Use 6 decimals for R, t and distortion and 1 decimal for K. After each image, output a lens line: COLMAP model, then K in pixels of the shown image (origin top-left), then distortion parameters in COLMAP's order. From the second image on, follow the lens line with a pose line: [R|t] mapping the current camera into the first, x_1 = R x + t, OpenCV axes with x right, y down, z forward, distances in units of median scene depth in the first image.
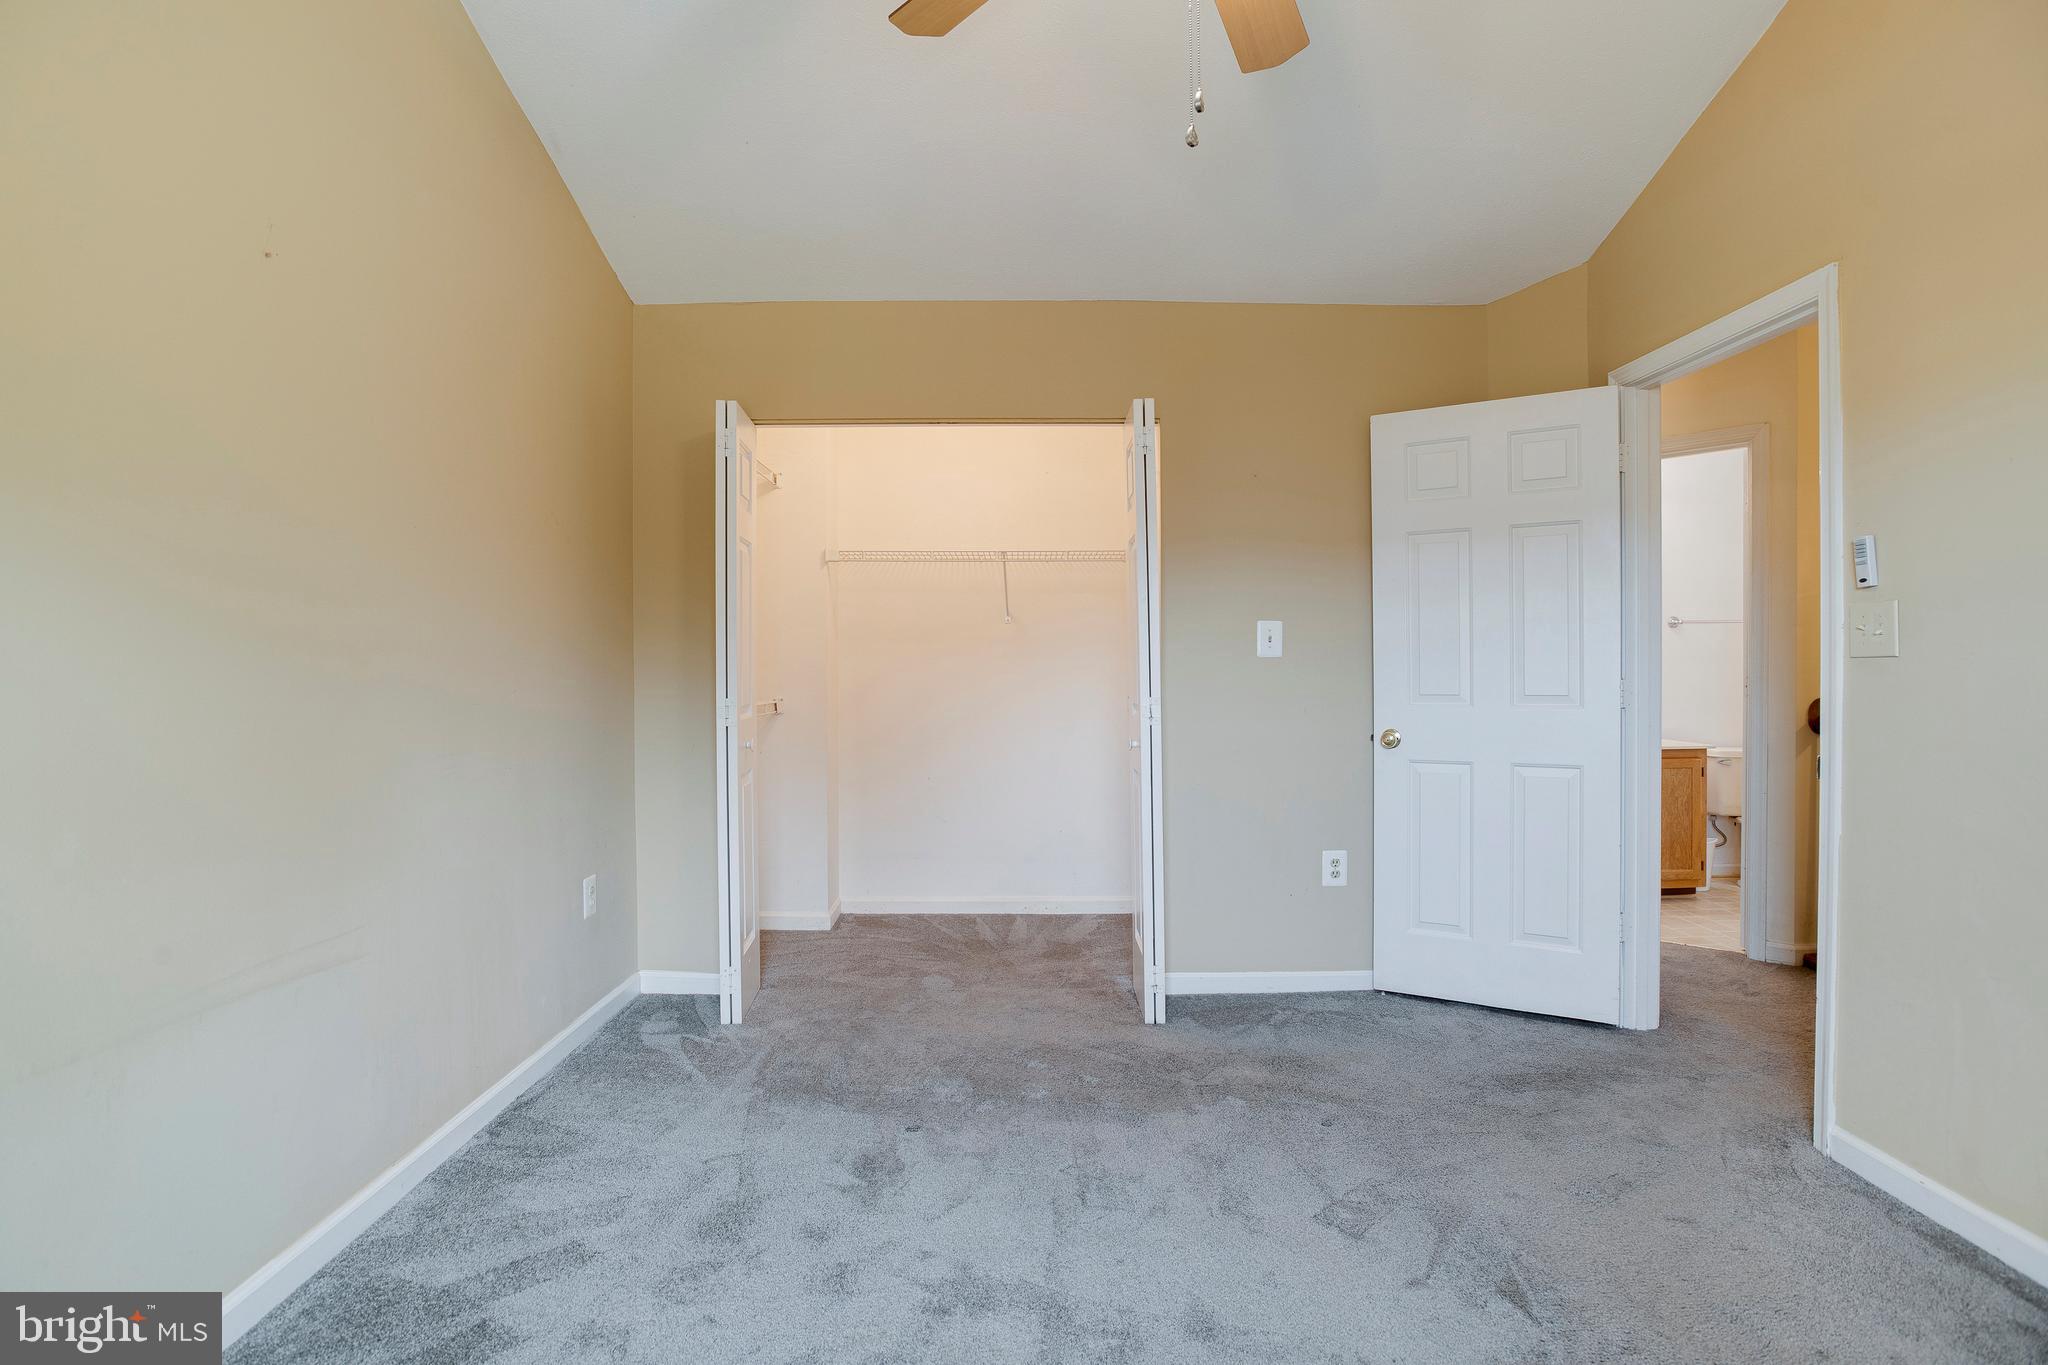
lens RADIAL K [[982.9, 0, 1017.1], [0, 982.9, 676.0], [0, 0, 1]] dist [-0.066315, 0.023128]
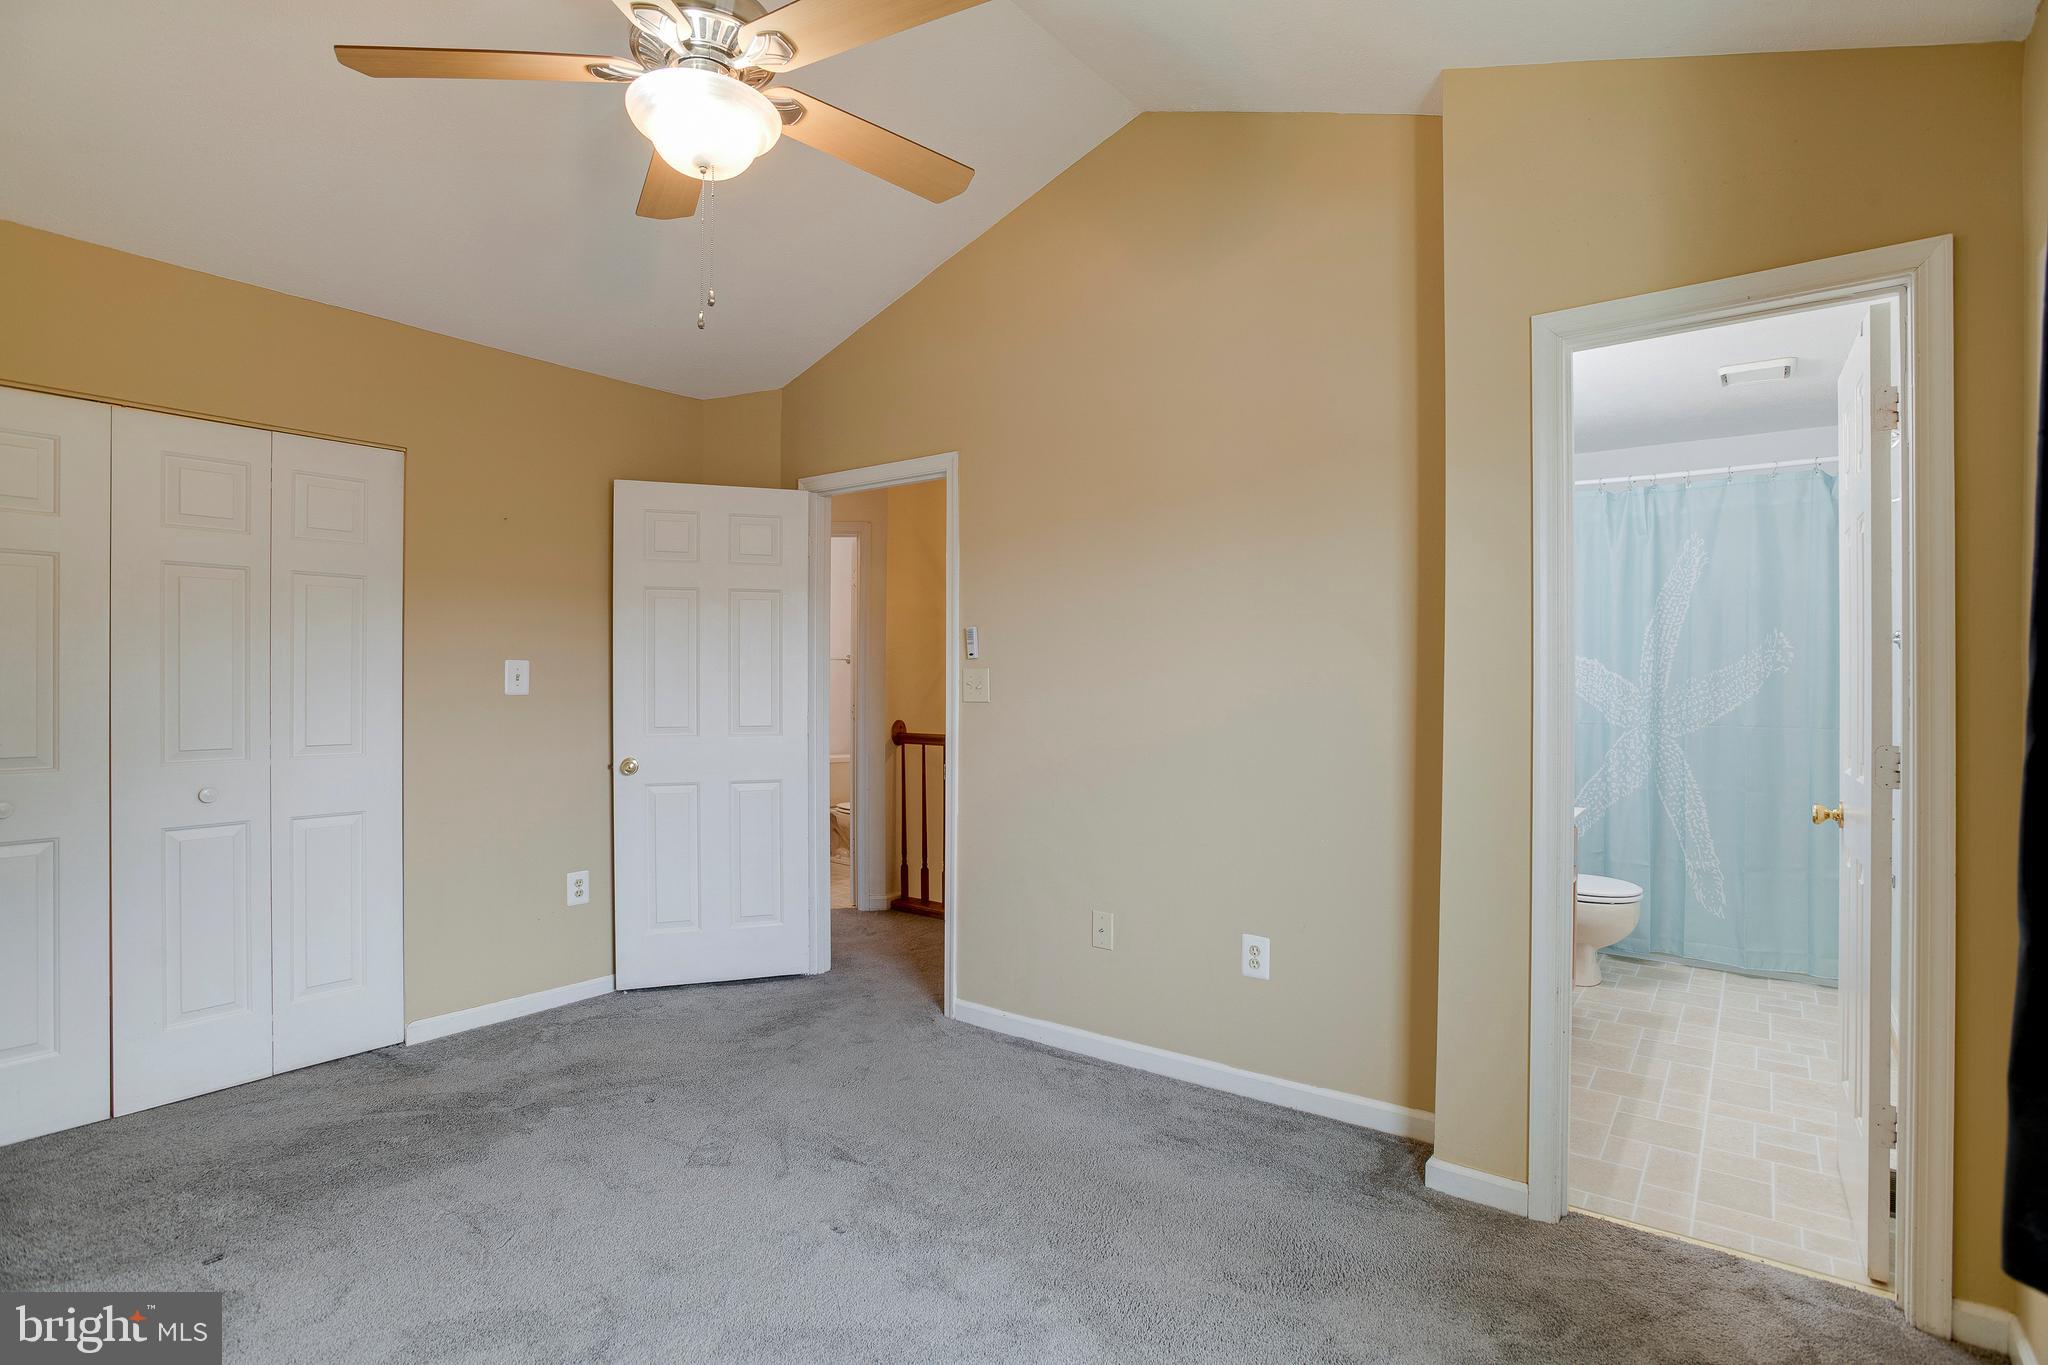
lens RADIAL K [[982.9, 0, 1017.1], [0, 982.9, 676.0], [0, 0, 1]] dist [-0.066315, 0.023128]
pose [[0.609754, 0.010079, 0.792527, -0.271292], [-0.000208, 0.999921, -0.012556, -0.030543], [-0.792591, 0.007491, 0.609708, -0.059332]]
